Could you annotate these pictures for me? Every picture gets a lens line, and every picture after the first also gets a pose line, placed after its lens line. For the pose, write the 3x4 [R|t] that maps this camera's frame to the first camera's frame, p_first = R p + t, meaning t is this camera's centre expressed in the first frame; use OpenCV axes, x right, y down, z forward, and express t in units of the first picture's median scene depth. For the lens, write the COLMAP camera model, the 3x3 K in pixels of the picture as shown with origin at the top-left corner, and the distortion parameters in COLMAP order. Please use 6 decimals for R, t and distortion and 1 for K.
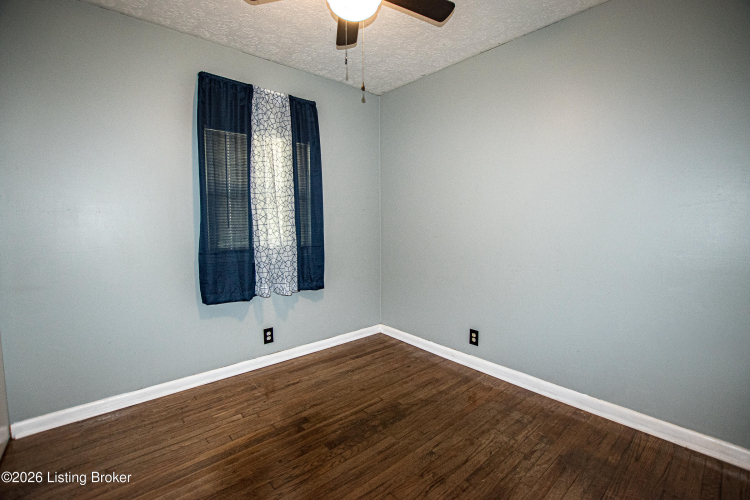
lens RADIAL K [[329.8, 0, 375.0], [0, 329.8, 250.0], [0, 0, 1]] dist [-0.026176, -0.000372]
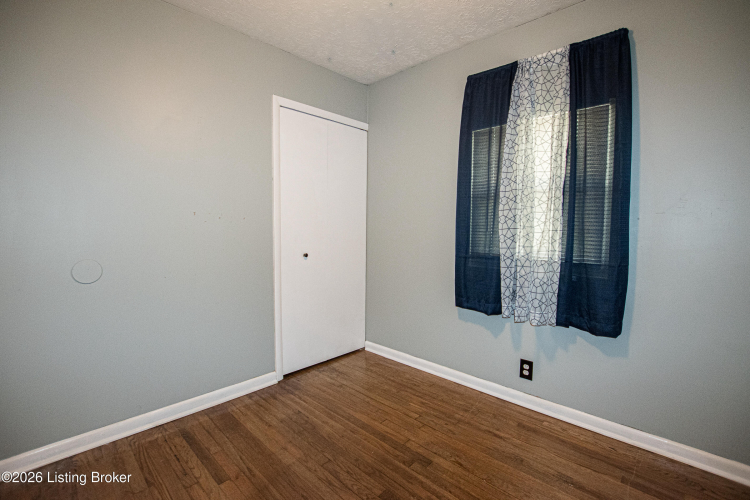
lens RADIAL K [[329.8, 0, 375.0], [0, 329.8, 250.0], [0, 0, 1]] dist [-0.026176, -0.000372]
pose [[0.105694, 0.070633, -0.991887, 0.461948], [-0.098381, 0.993323, 0.060252, -0.042414], [0.989520, 0.091214, 0.111938, 0.612251]]
